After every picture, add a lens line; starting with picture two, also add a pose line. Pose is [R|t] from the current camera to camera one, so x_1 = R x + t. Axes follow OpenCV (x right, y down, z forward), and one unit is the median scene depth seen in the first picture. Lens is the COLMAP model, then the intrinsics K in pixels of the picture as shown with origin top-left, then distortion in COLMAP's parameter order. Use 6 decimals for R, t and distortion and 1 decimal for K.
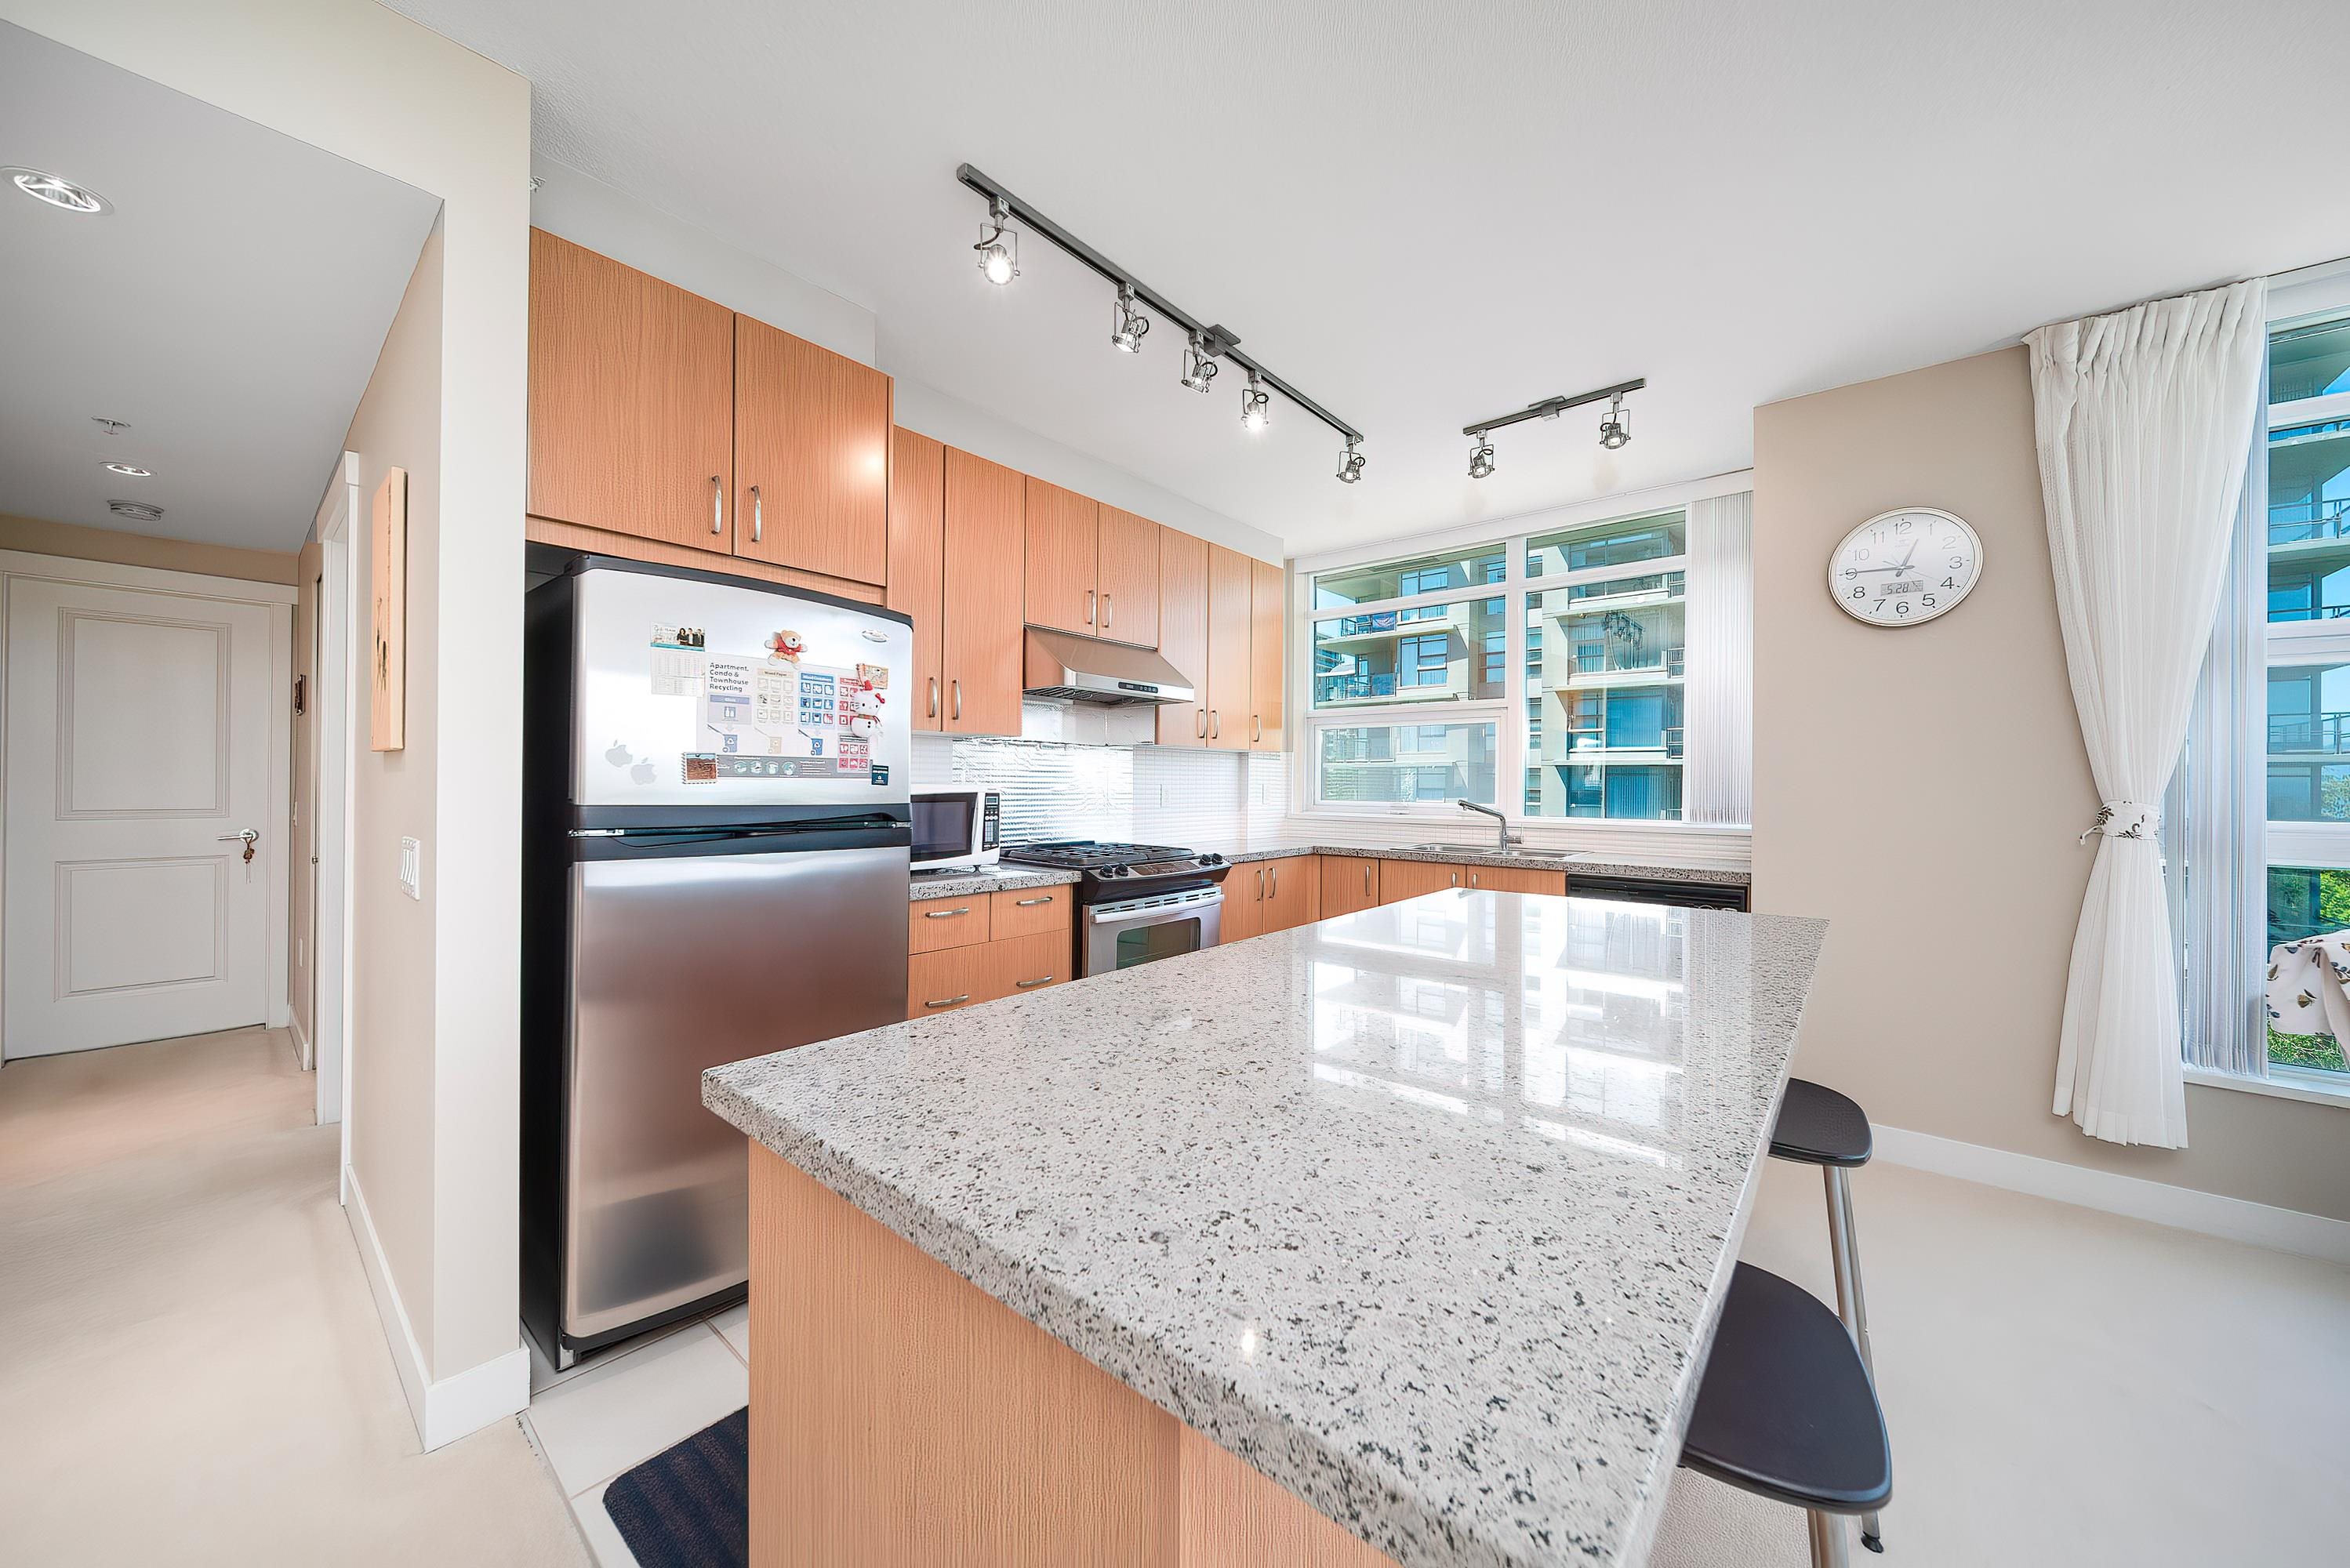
lens RADIAL K [[824.9, 0, 1184.5], [0, 824.9, 782.8], [0, 0, 1]] dist [0.000674, -0.002229]
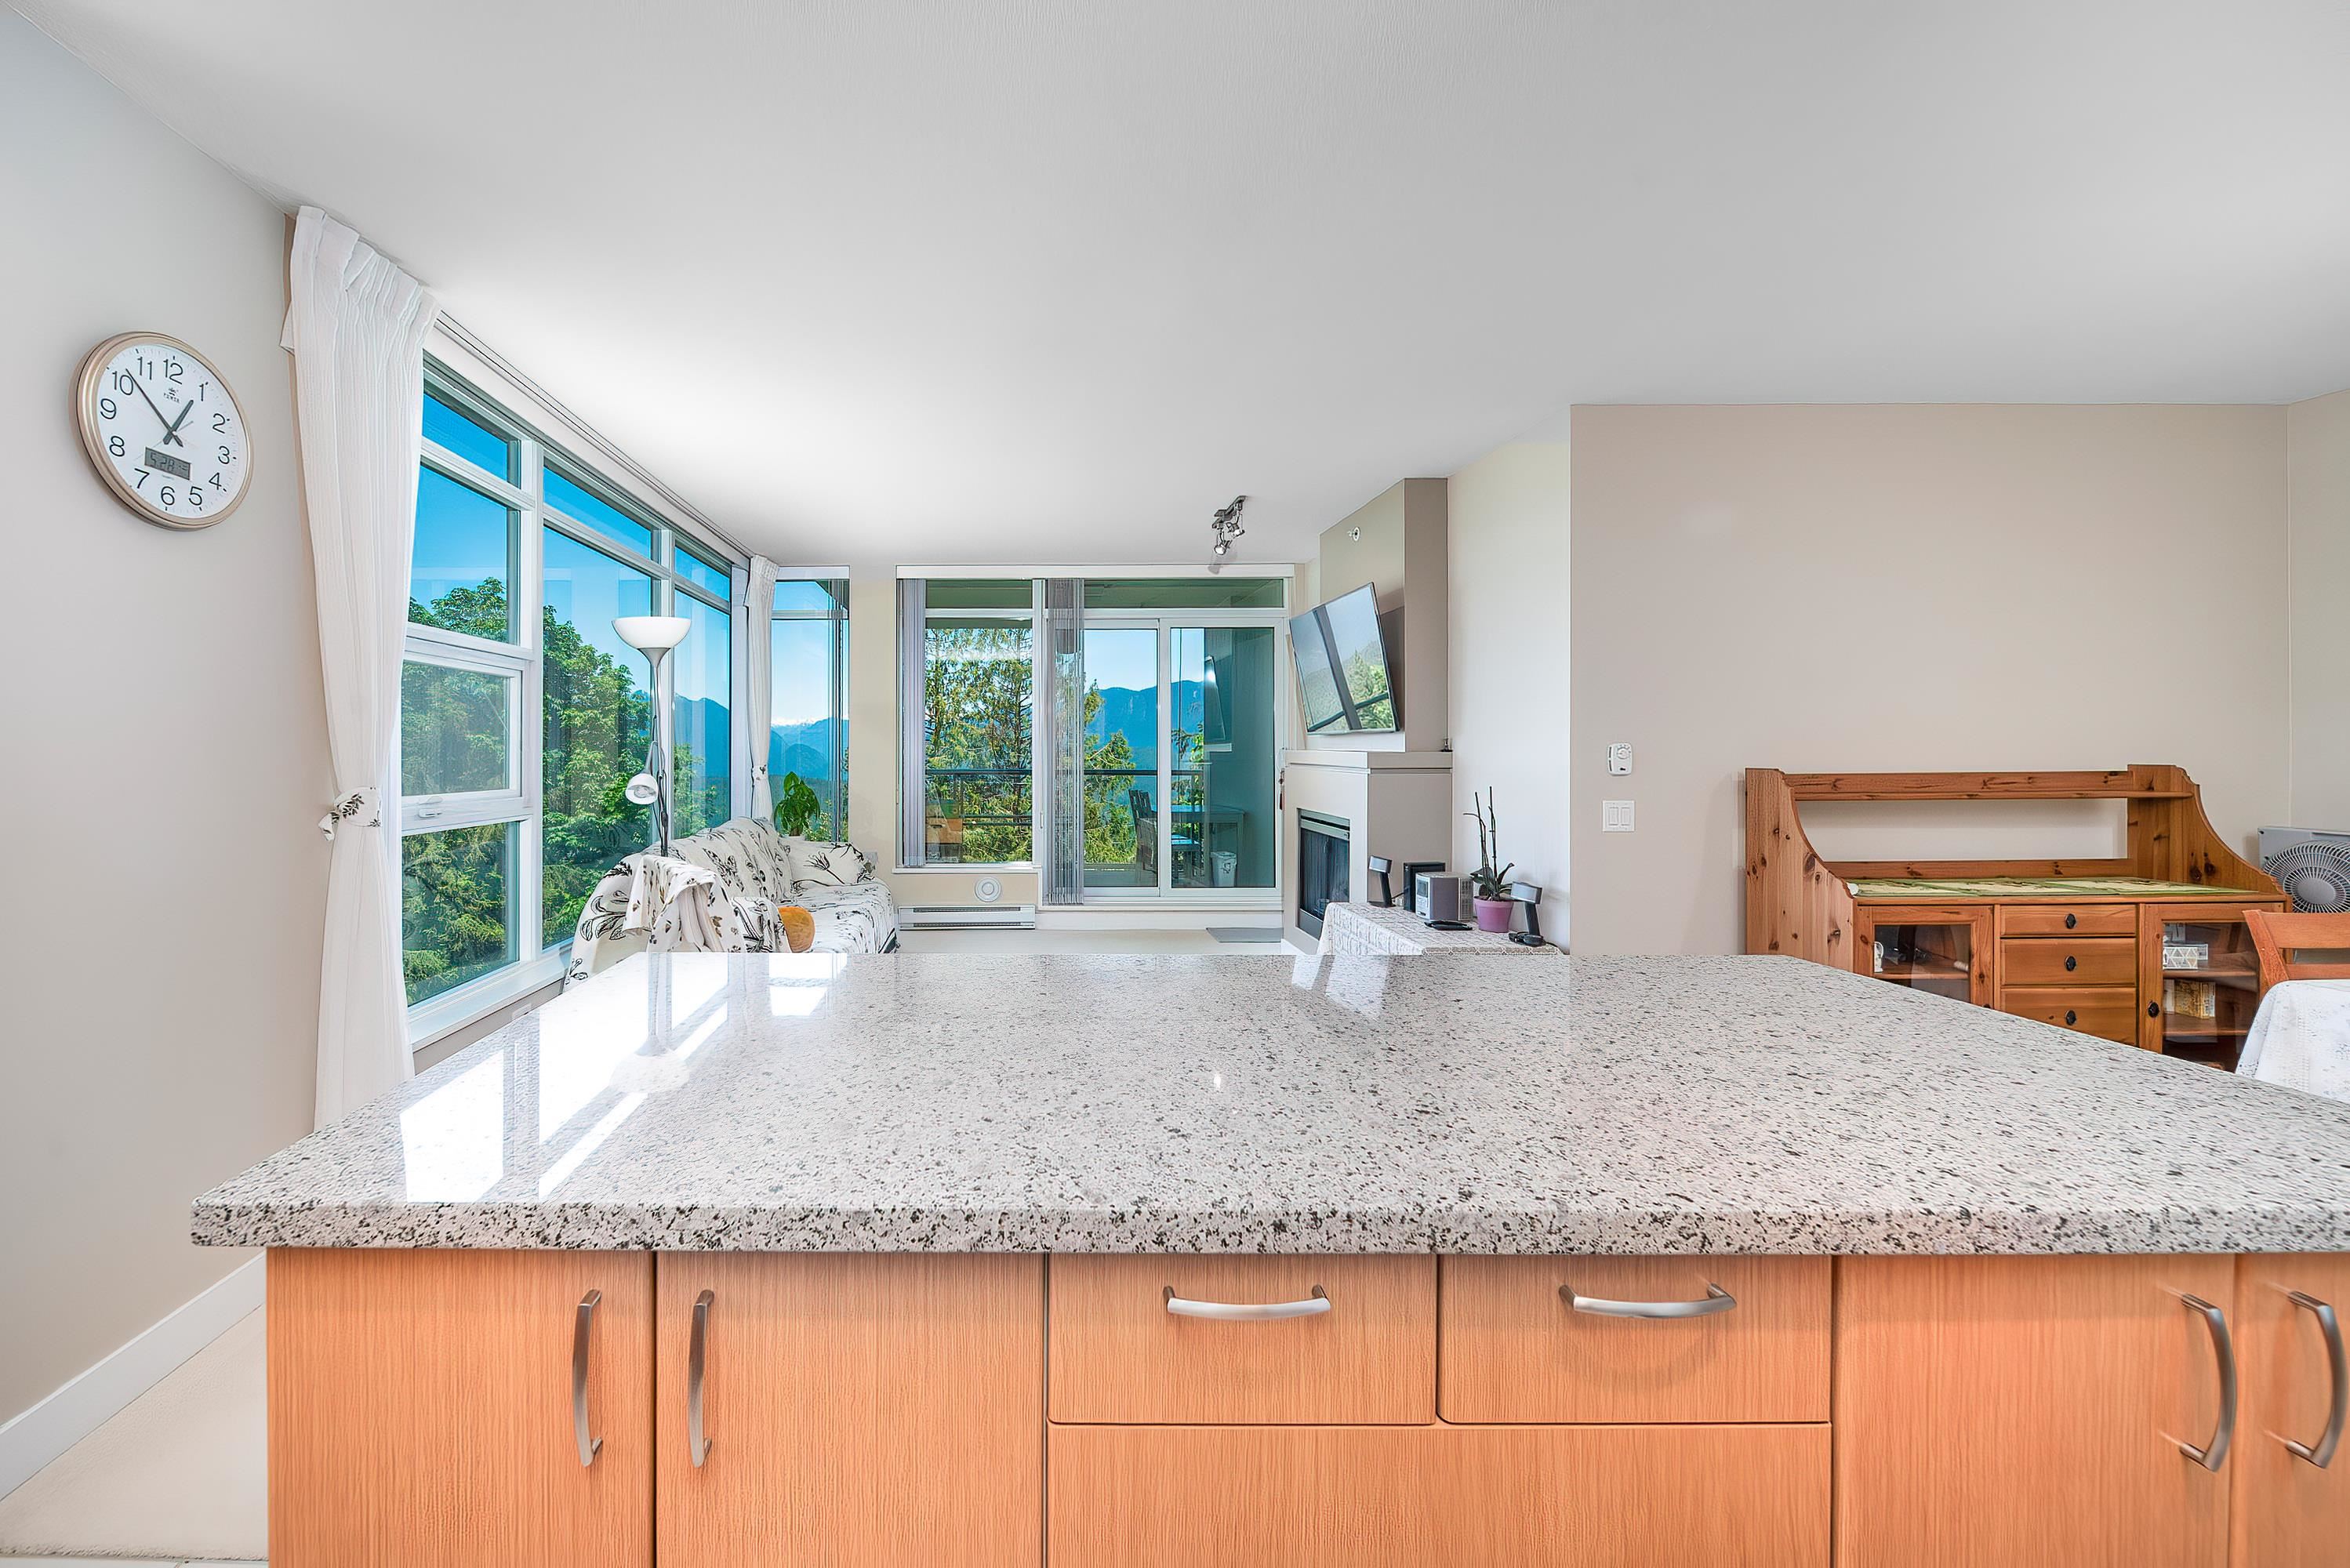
lens RADIAL K [[887.2, 0, 1001.8], [0, 887.2, 742.8], [0, 0, 1]] dist [-0.005518, 0.000971]
pose [[-0.643403, -0.001301, 0.765527, -0.062071], [-0.004714, 0.999986, -0.002263, -0.022286], [-0.765513, -0.005065, -0.643400, 0.913165]]
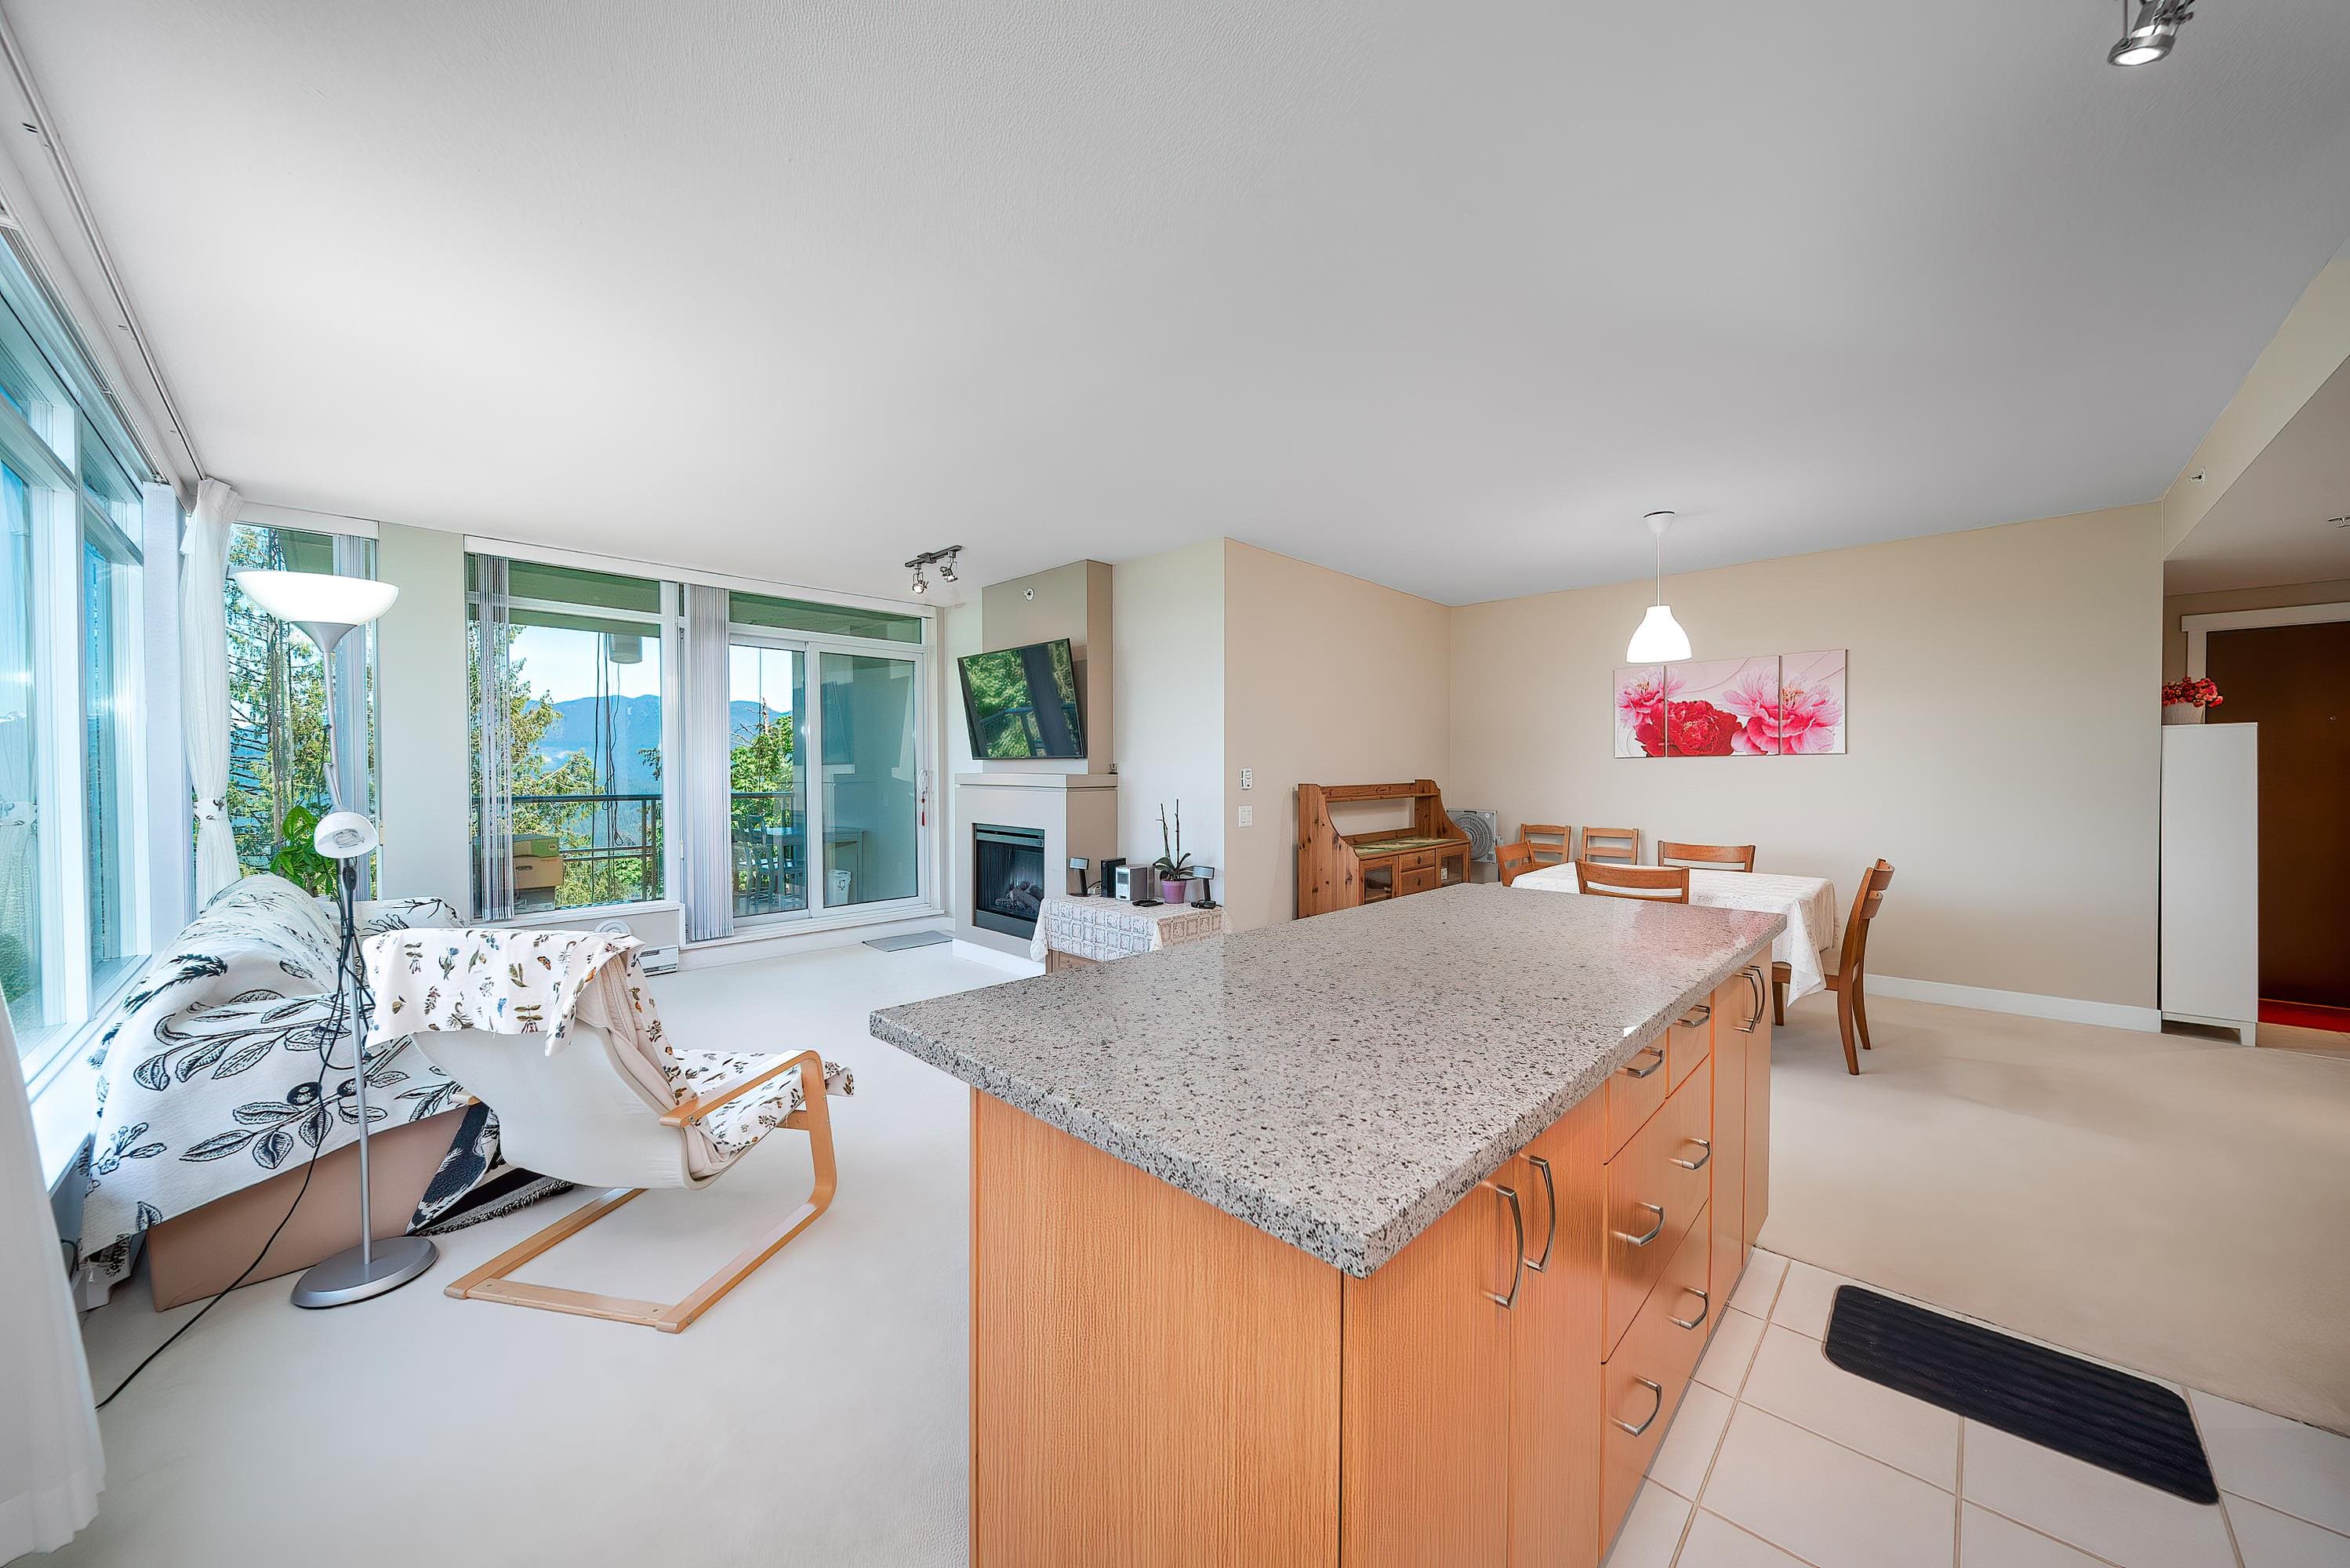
lens RADIAL K [[824.9, 0, 1179.7], [0, 824.9, 782.6], [0, 0, 1]] dist [0.000674, -0.002229]
pose [[-0.997691, -0.006648, 0.067597, 0.342939], [-0.005539, 0.999847, 0.016581, -0.025641], [-0.067697, 0.016168, -0.997575, 1.189766]]
